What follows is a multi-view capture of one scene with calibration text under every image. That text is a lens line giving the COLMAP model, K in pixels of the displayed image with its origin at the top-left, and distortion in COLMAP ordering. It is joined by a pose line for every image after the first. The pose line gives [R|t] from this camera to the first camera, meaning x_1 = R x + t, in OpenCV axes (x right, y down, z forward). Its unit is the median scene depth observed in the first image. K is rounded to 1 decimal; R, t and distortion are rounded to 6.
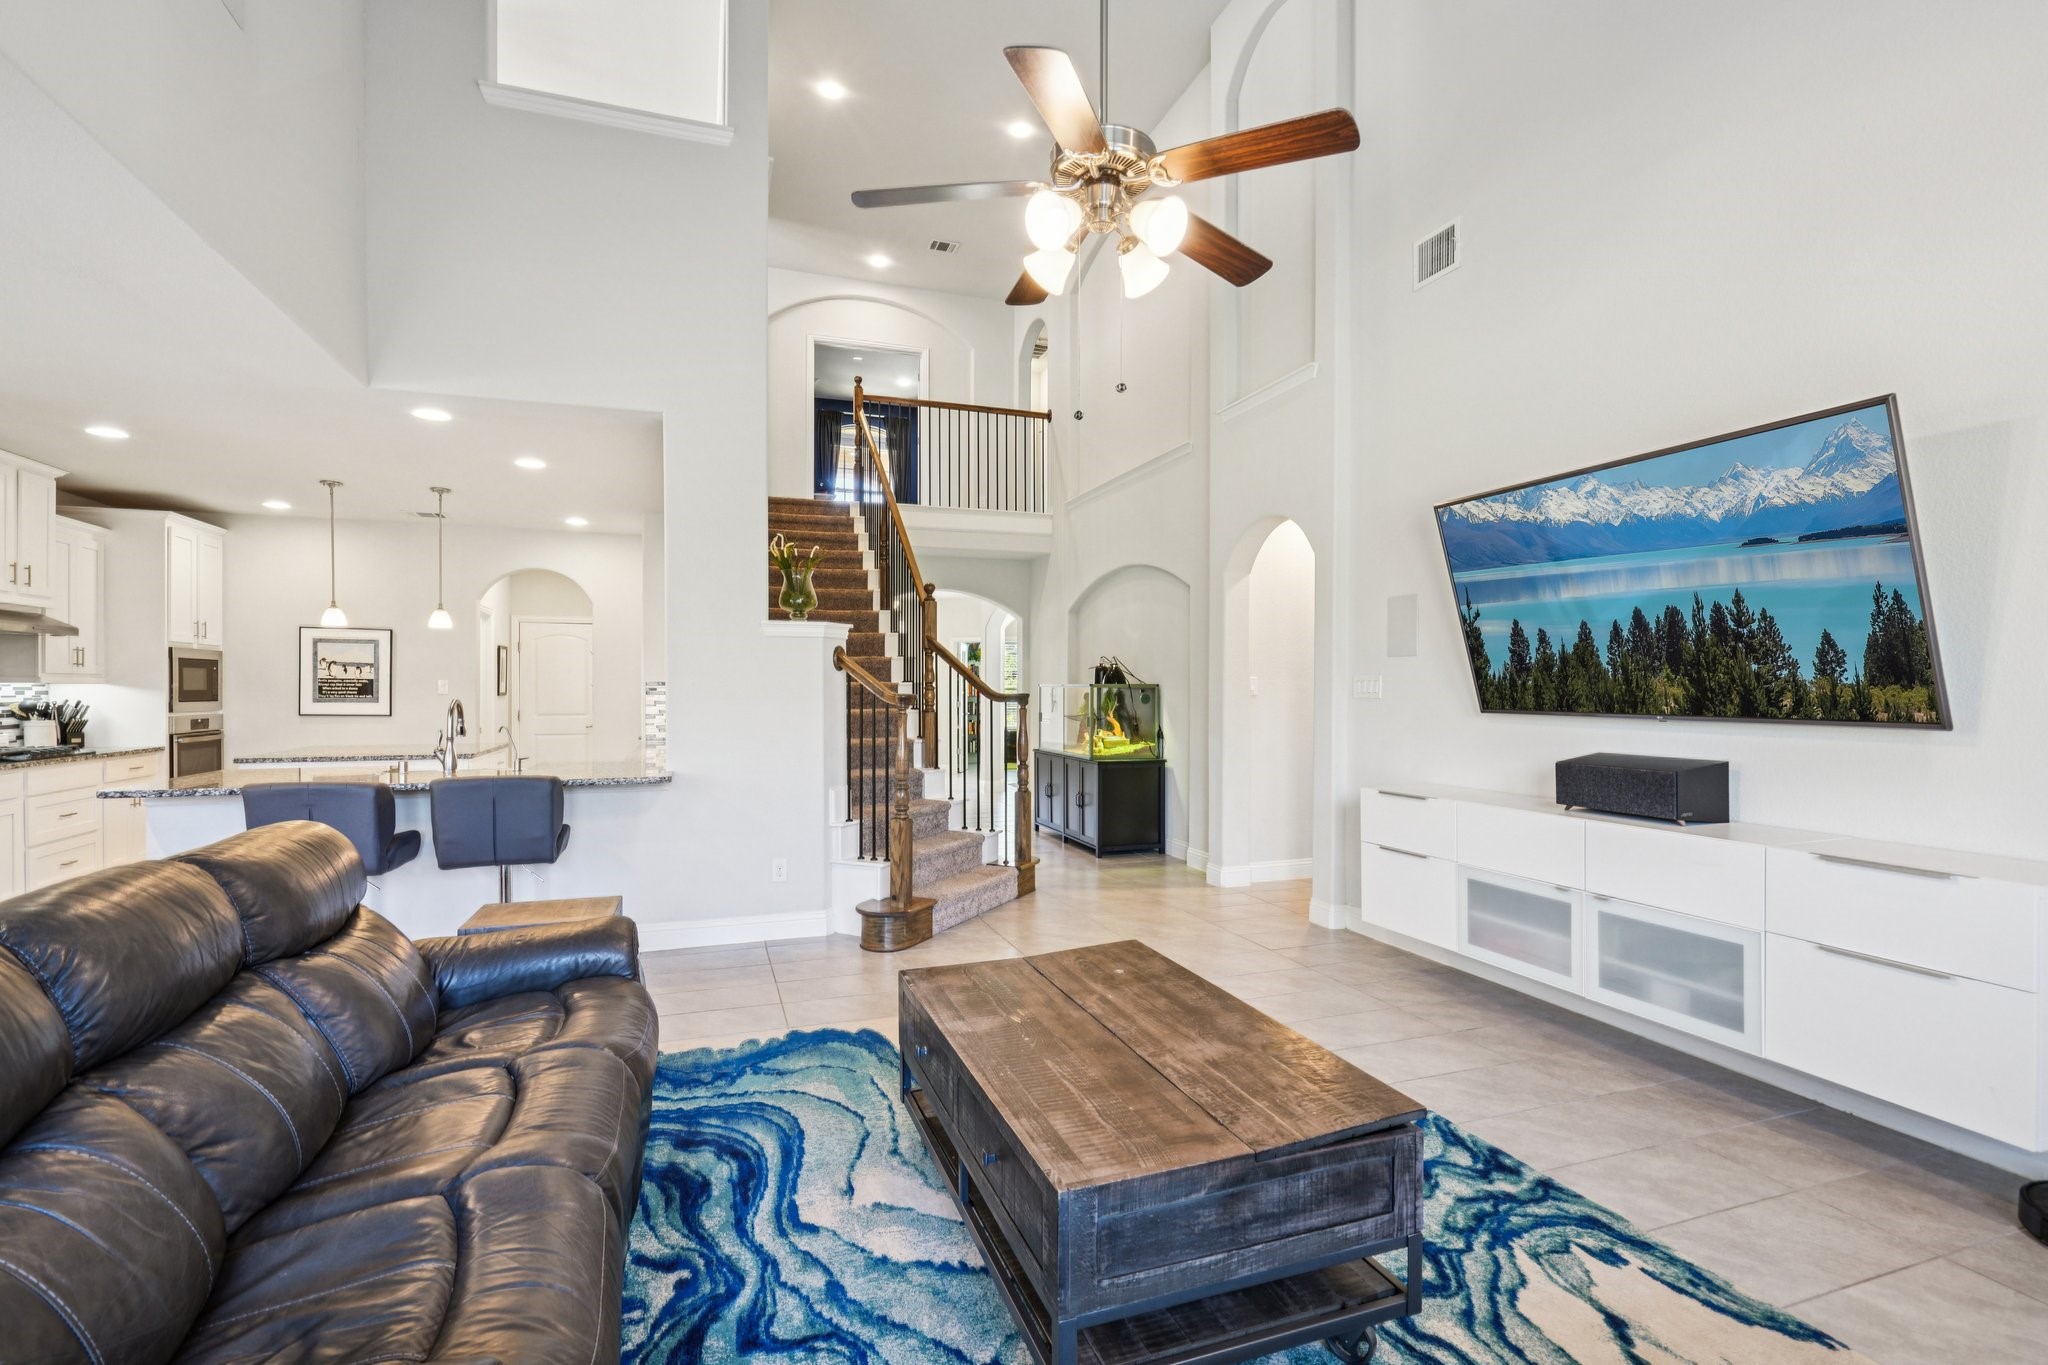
lens RADIAL K [[933.5, 0, 1032.8], [0, 933.5, 695.6], [0, 0, 1]] dist [-0.005991, 0.002328]
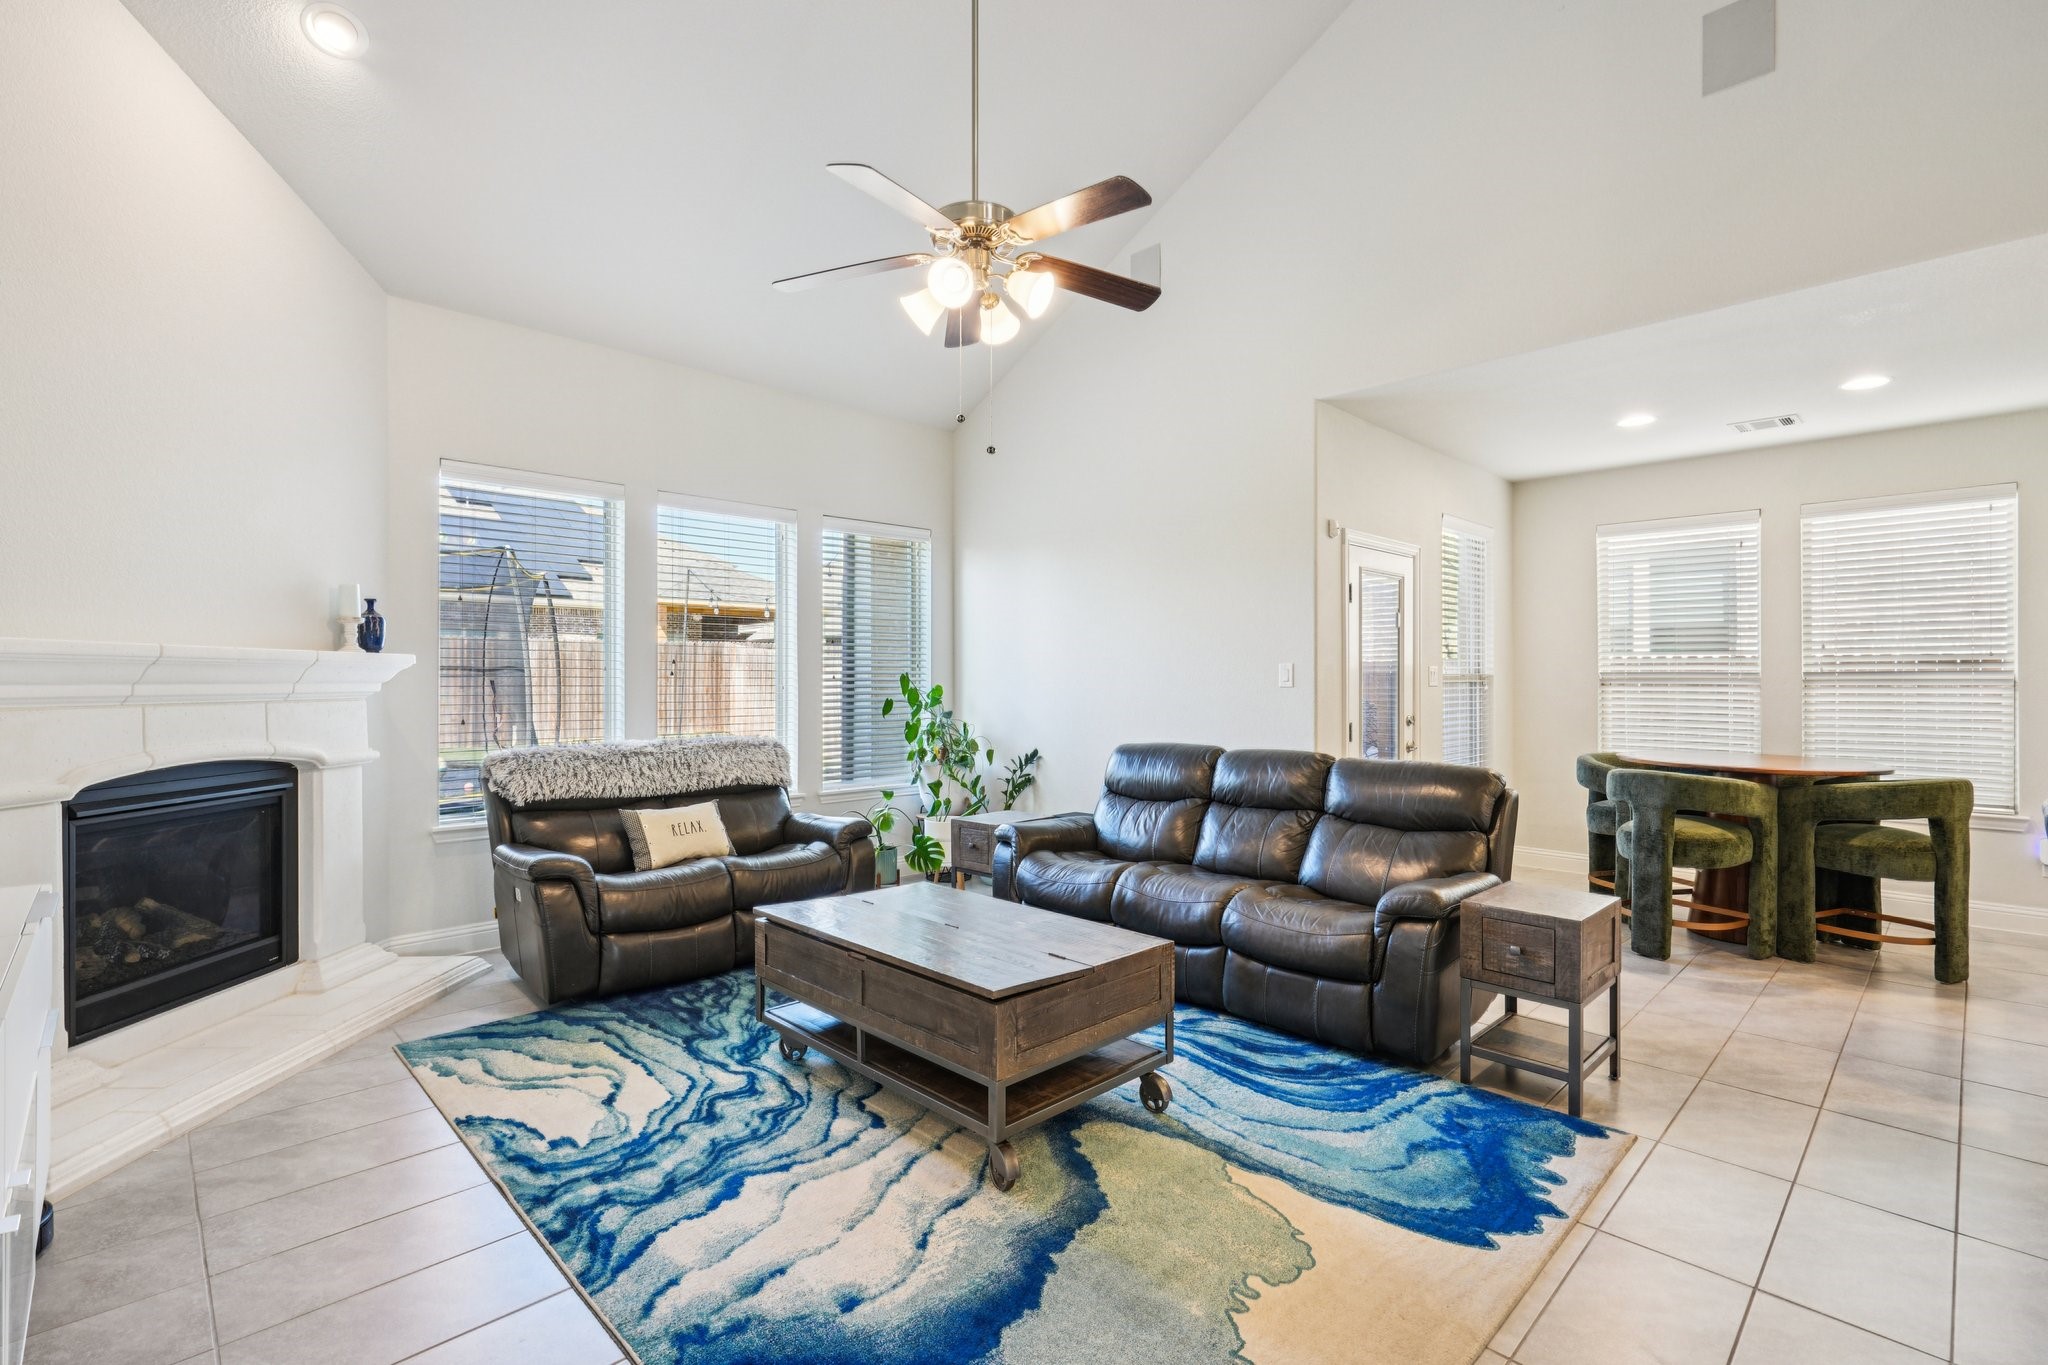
lens RADIAL K [[933.5, 0, 1029.7], [0, 933.5, 681.8], [0, 0, 1]] dist [-0.005991, 0.002328]
pose [[-0.910259, 0.000474, -0.414040, 0.252546], [-0.003843, 0.999947, 0.009594, -0.007938], [0.414022, 0.010325, -0.910208, 1.059340]]
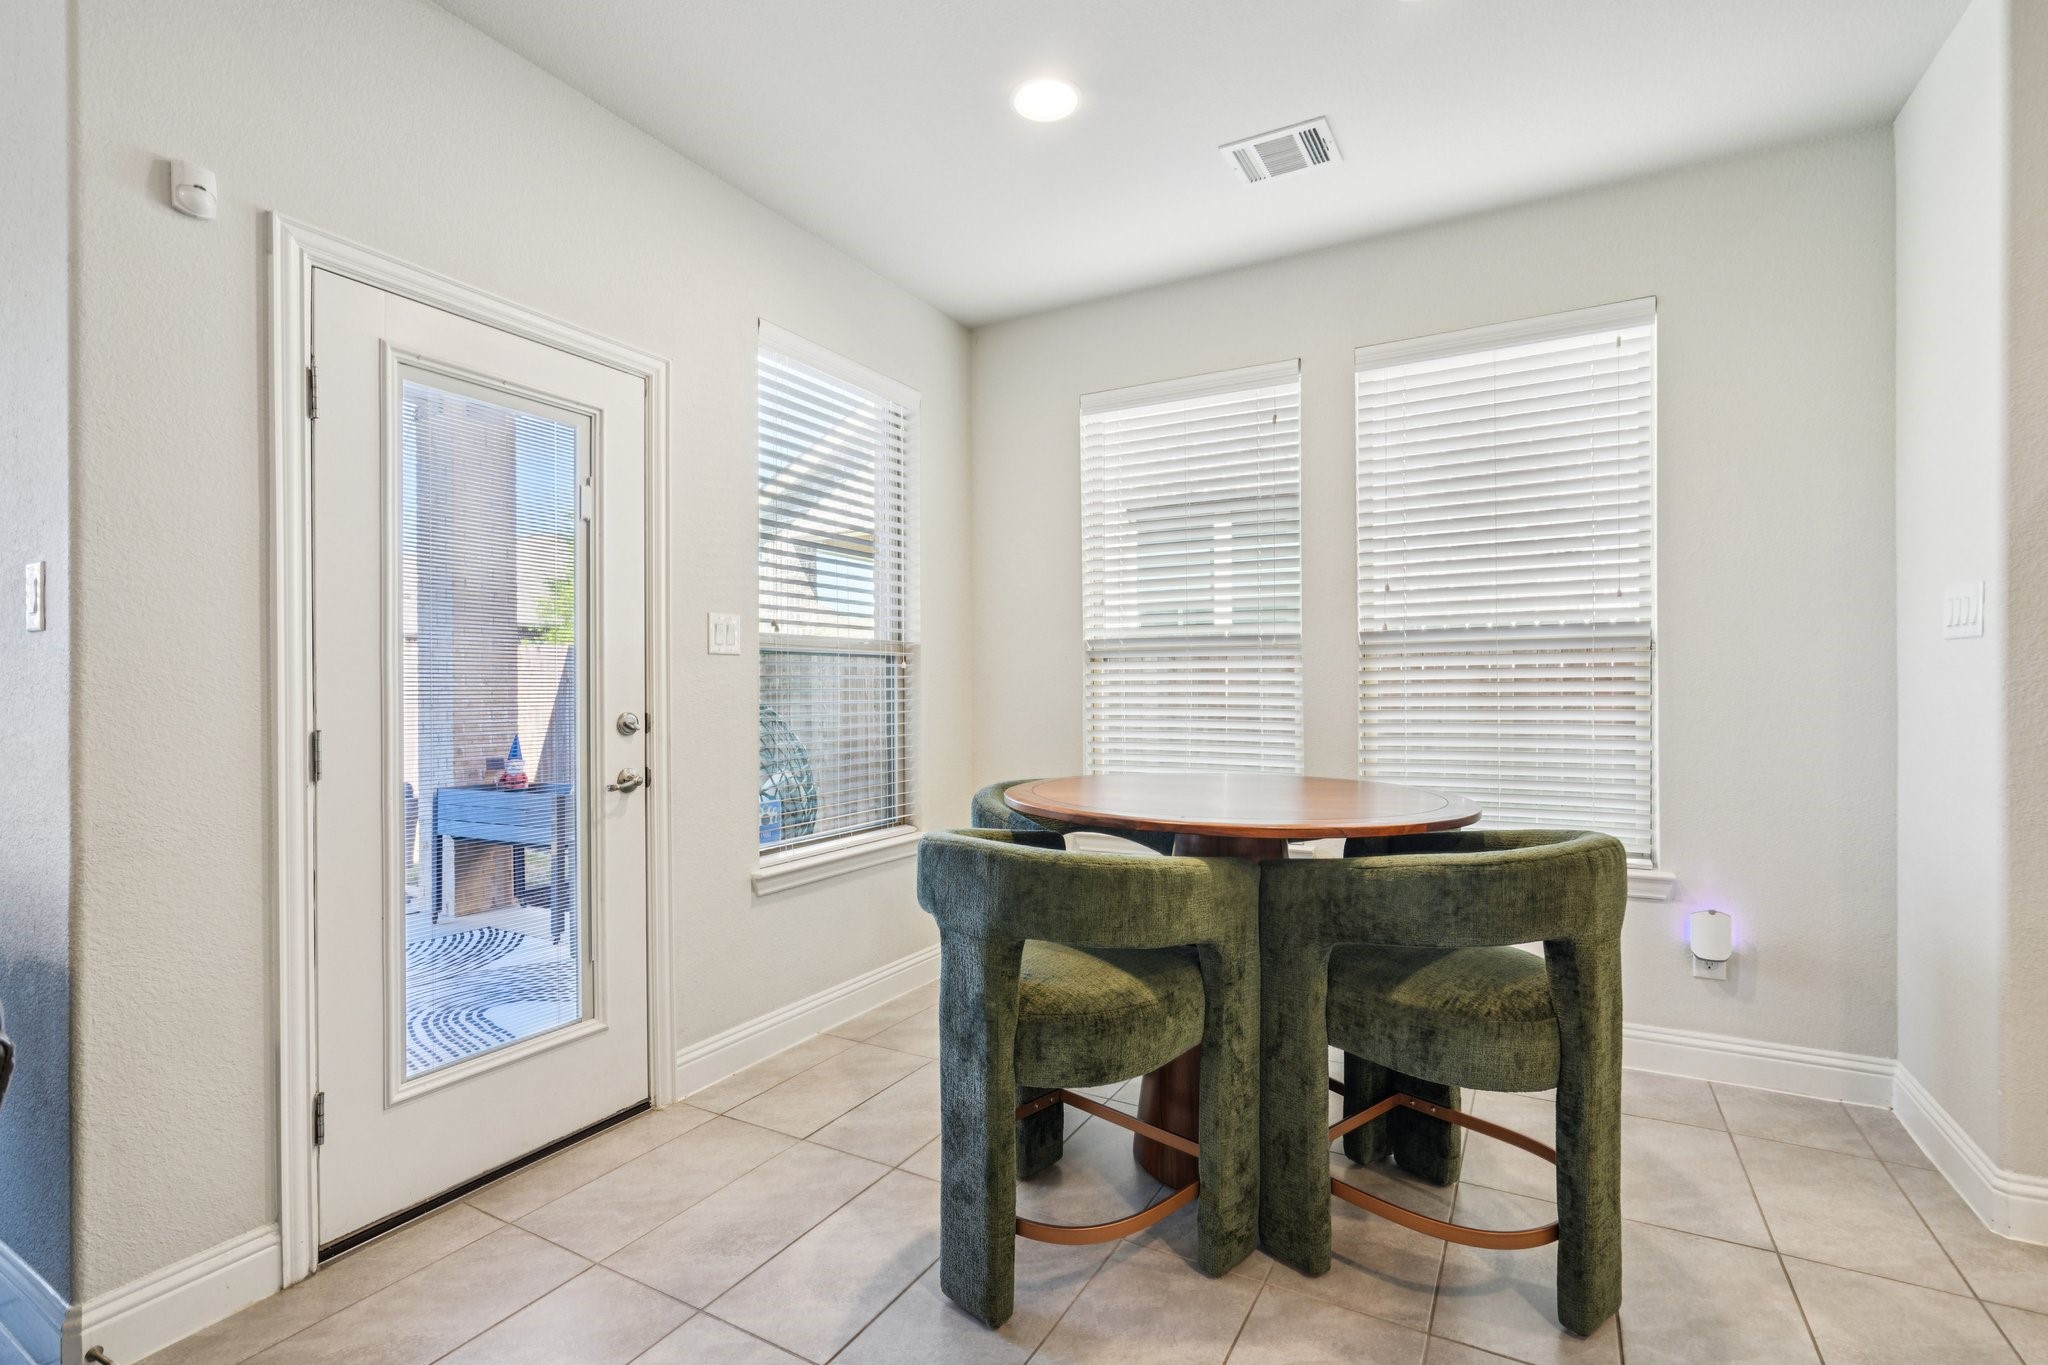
lens RADIAL K [[933.5, 0, 1045.1], [0, 933.5, 694.6], [0, 0, 1]] dist [-0.005991, 0.002328]
pose [[-0.748948, 0.006335, -0.662598, -0.464372], [-0.001343, 0.999938, 0.011079, 0.025533], [0.662627, 0.009187, -0.748893, 0.768289]]
